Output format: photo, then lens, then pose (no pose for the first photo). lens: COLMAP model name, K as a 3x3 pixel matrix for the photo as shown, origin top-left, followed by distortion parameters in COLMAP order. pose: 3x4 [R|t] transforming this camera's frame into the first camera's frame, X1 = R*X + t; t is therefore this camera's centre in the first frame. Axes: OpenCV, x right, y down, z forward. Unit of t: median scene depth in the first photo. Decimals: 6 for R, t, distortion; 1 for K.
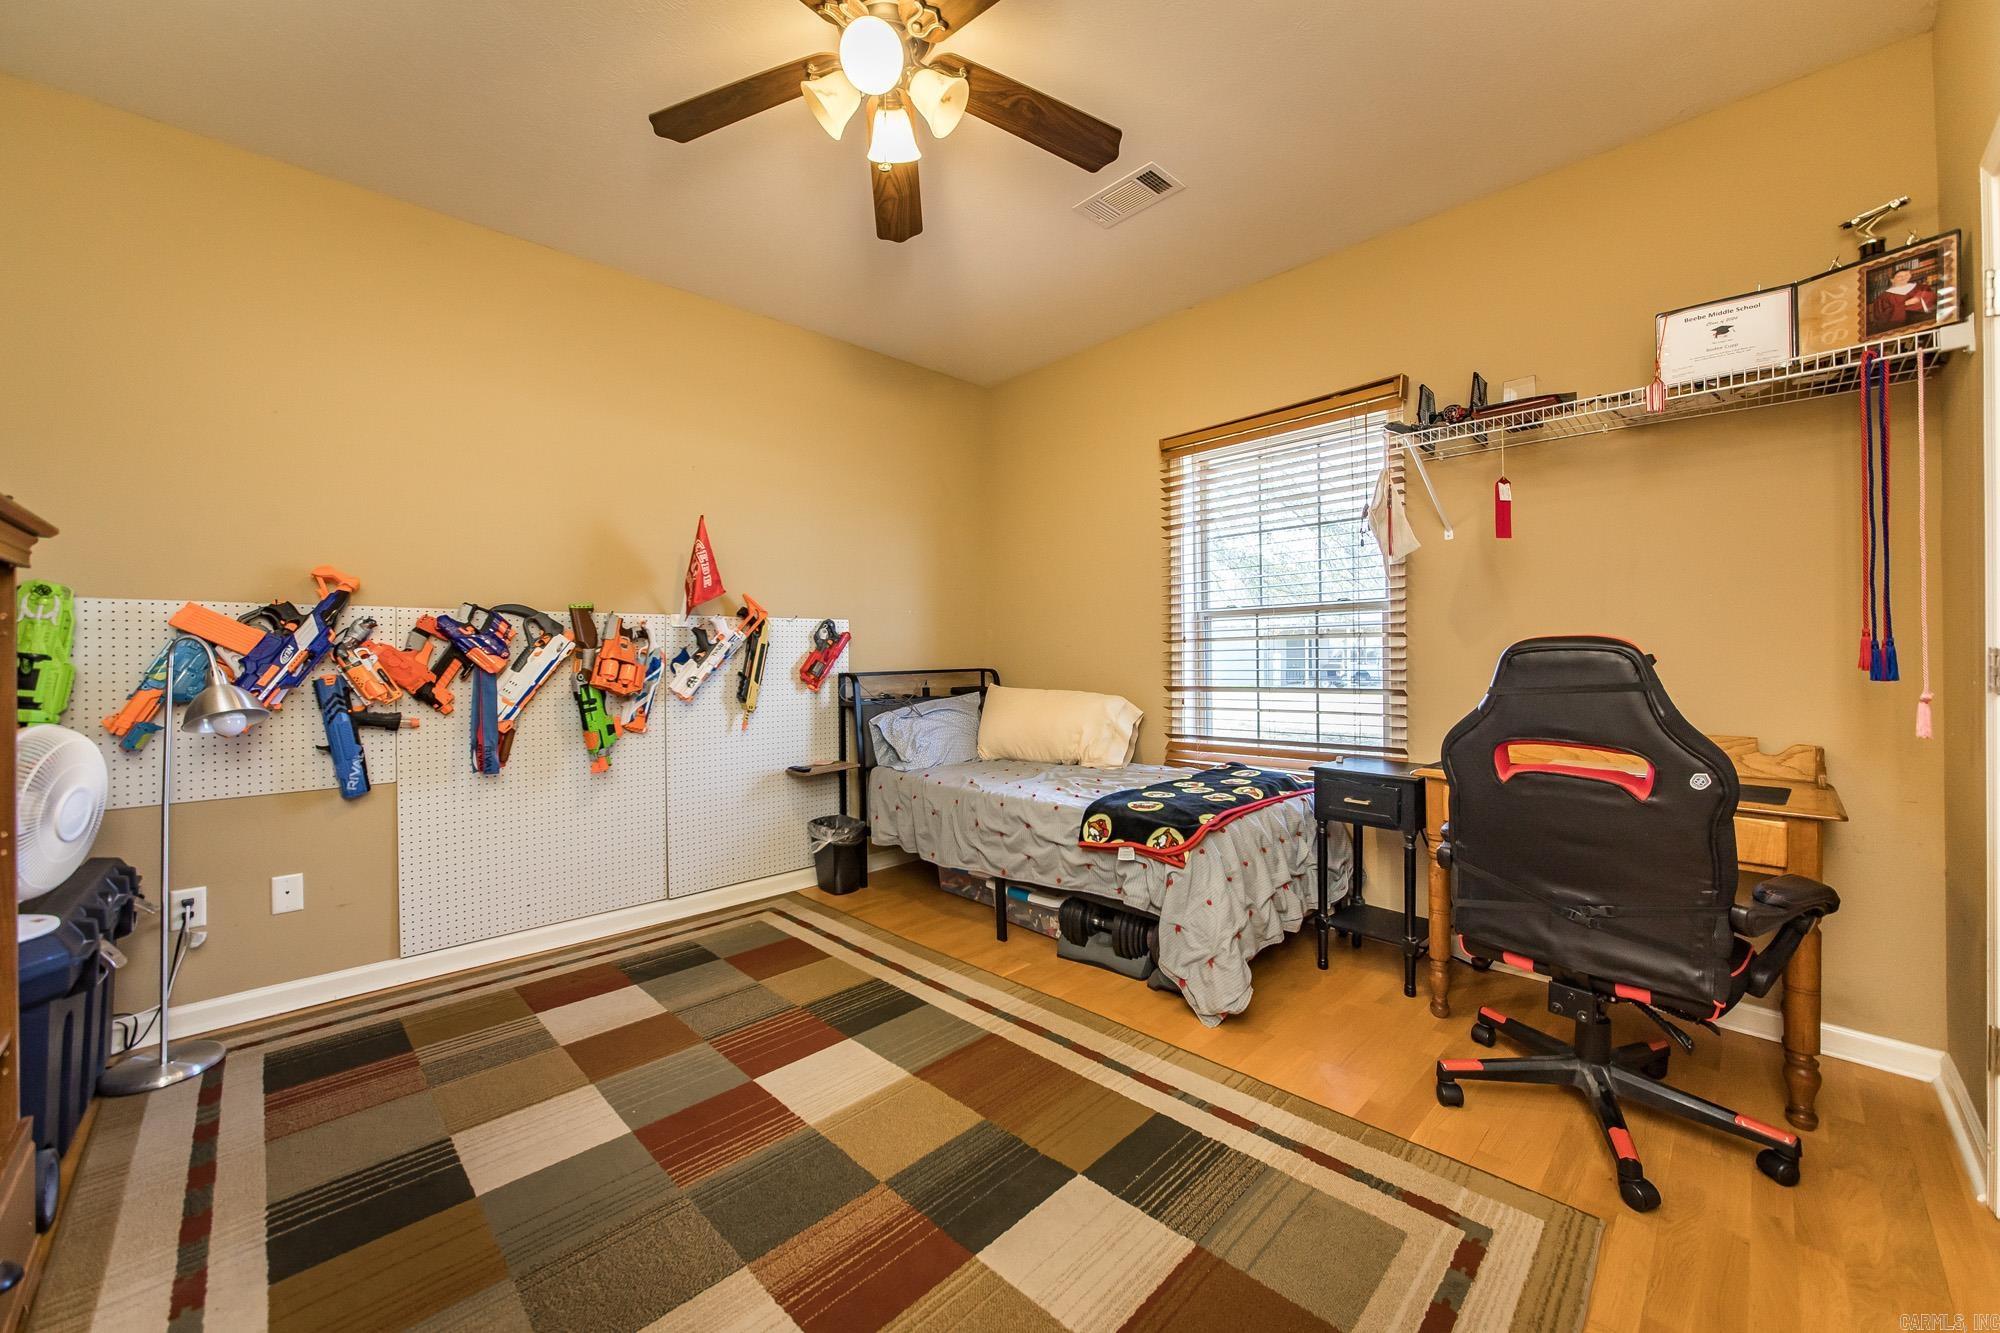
lens RADIAL K [[743.1, 0, 1000.0], [0, 743.1, 666.5], [0, 0, 1]] dist [0.000002, 0.000037]
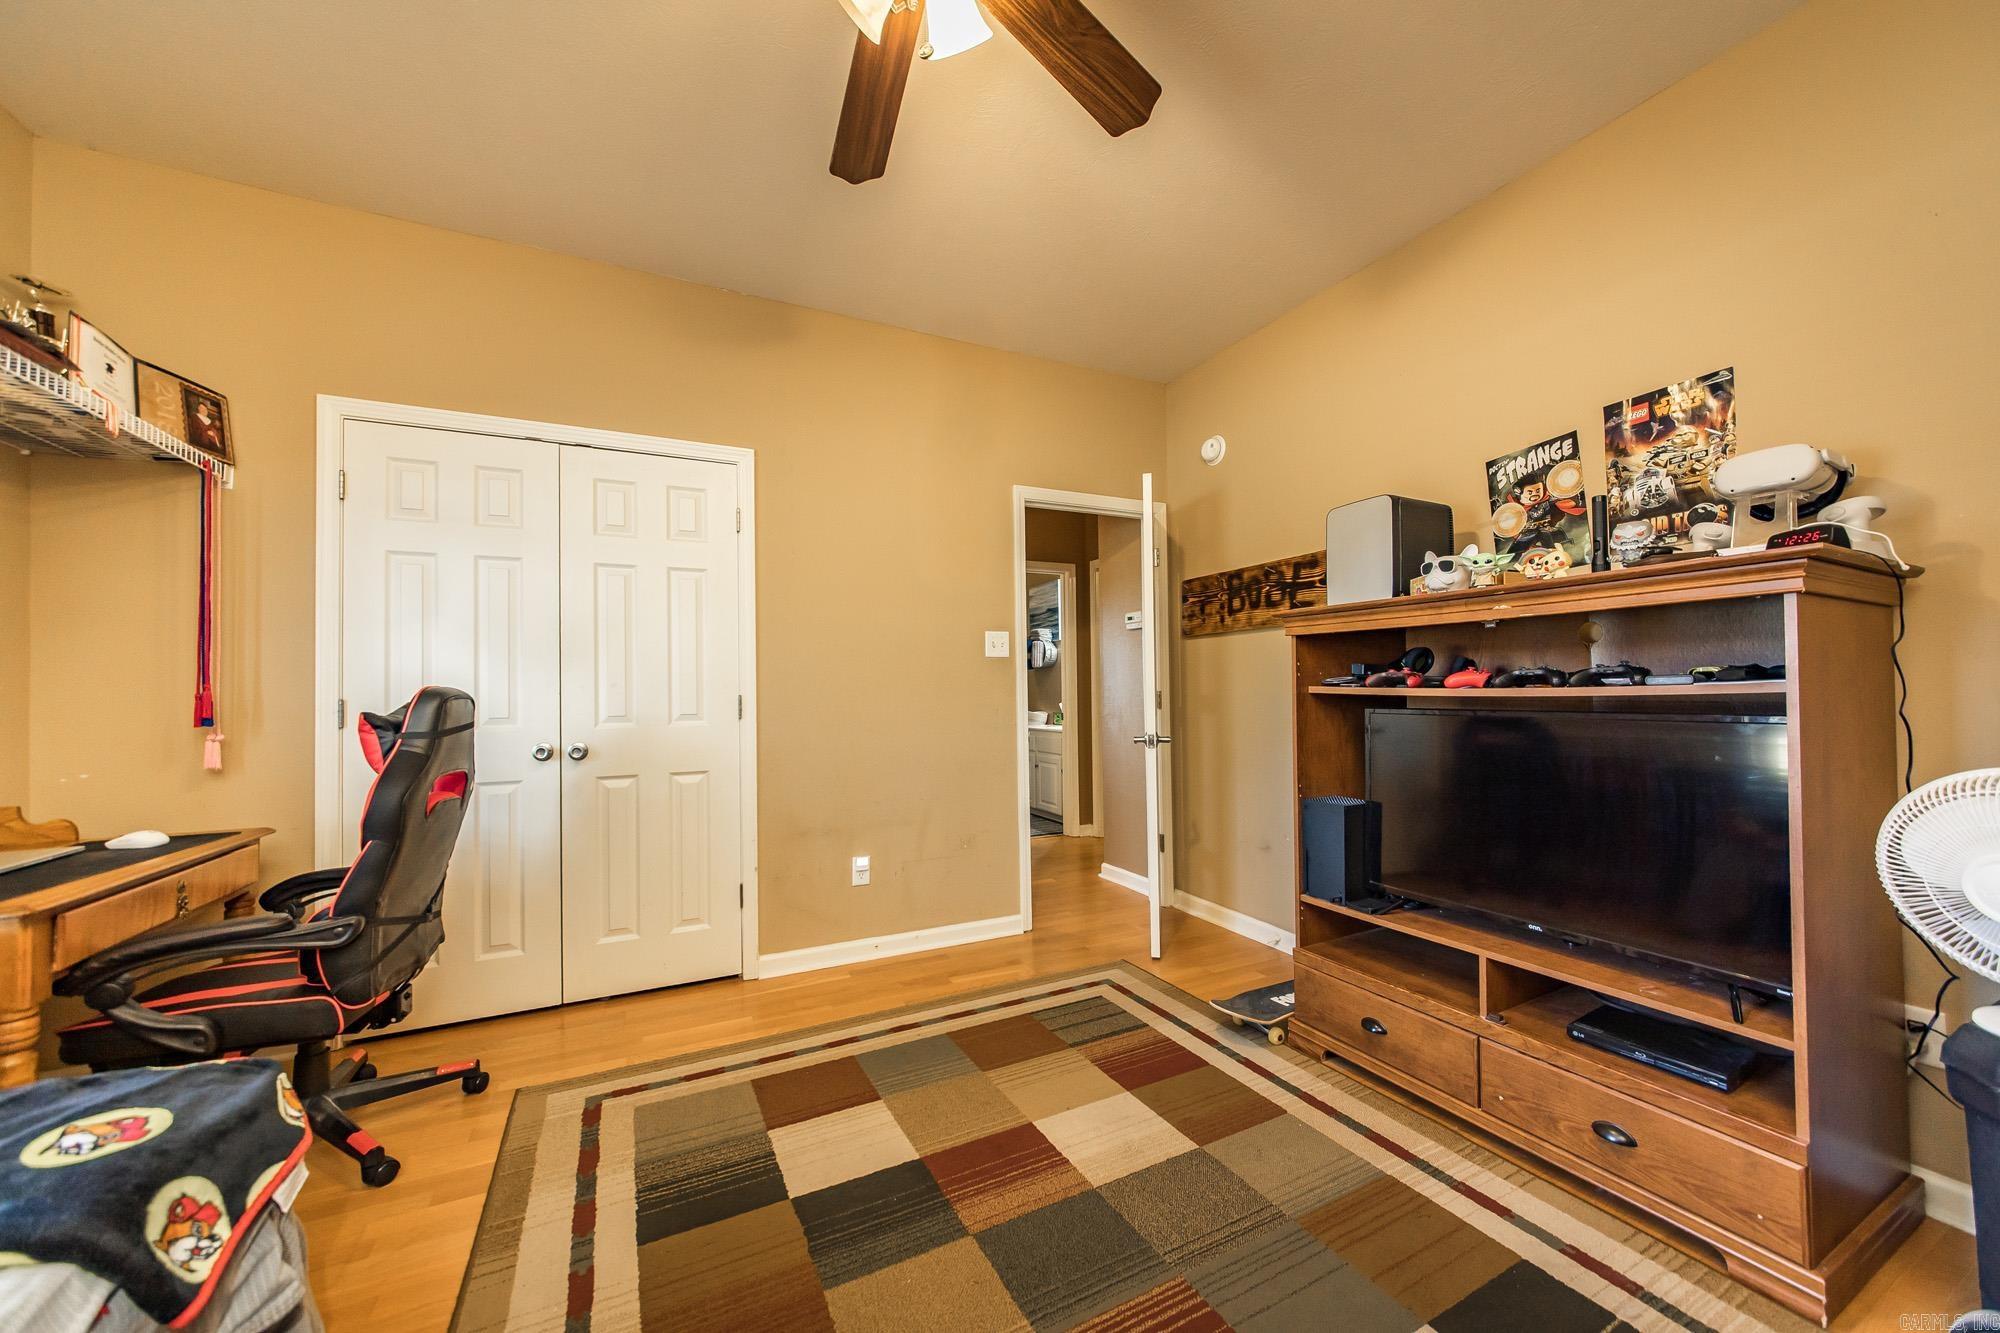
lens RADIAL K [[716.7, 0, 997.0], [0, 716.7, 694.1], [0, 0, 1]] dist [-0.007118, 0.000025]
pose [[-0.951607, 0.021612, 0.306558, -0.496642], [0.021342, 0.999763, -0.004233, -0.007082], [-0.306576, 0.002514, -0.951843, 1.898077]]
